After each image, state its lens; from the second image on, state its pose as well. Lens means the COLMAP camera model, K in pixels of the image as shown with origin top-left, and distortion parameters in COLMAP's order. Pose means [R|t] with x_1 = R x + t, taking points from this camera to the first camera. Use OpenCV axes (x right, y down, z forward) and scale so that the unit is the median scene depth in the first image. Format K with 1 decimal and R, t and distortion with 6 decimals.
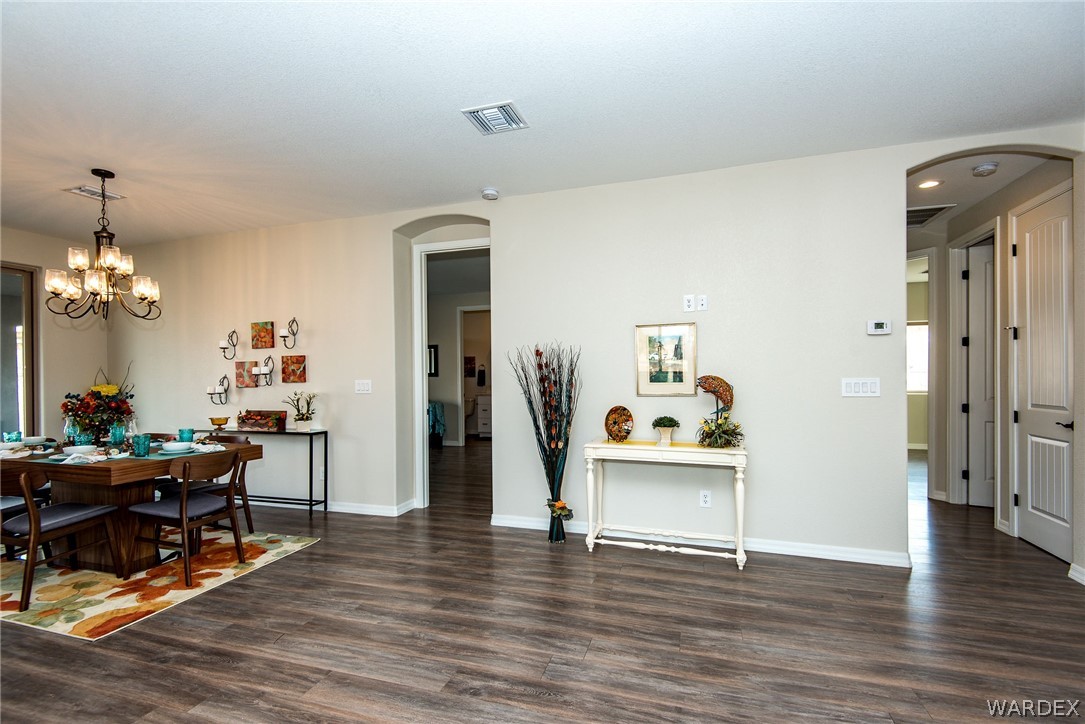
lens RADIAL K [[488.8, 0, 536.3], [0, 488.8, 379.0], [0, 0, 1]] dist [0.001825, -0.000217]
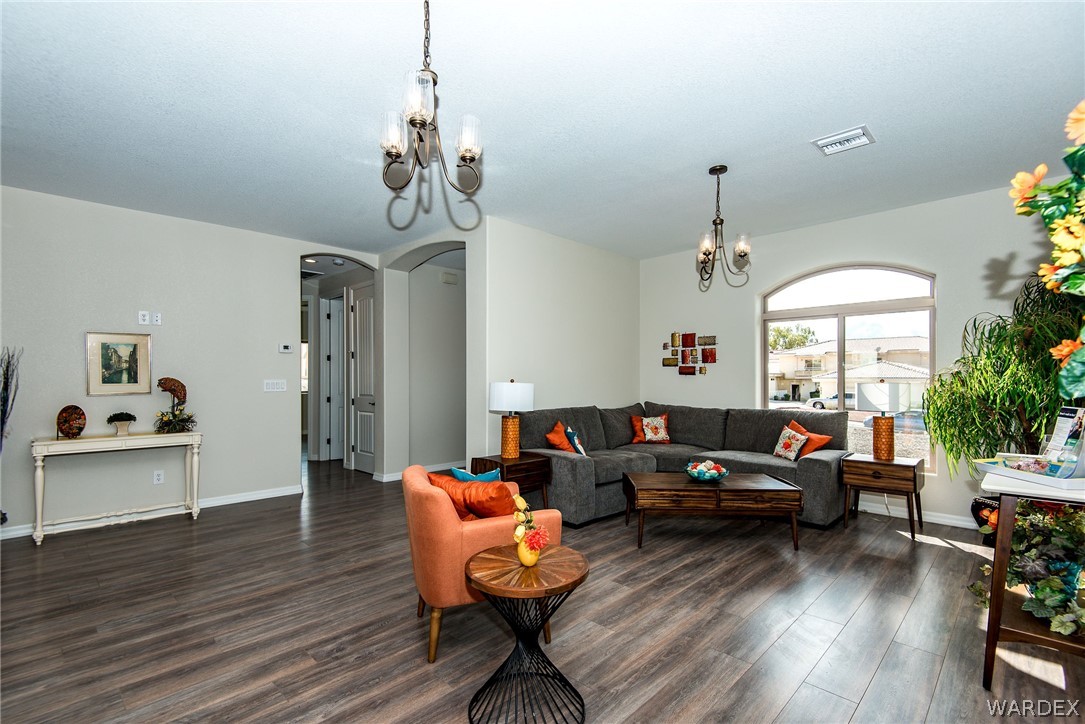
lens RADIAL K [[488.8, 0, 536.3], [0, 488.8, 379.0], [0, 0, 1]] dist [0.001825, -0.000217]
pose [[0.433318, -0.000841, 0.901241, -0.370600], [0.003701, 0.999993, -0.000846, 0.001068], [-0.901234, 0.003702, 0.433318, -0.418381]]
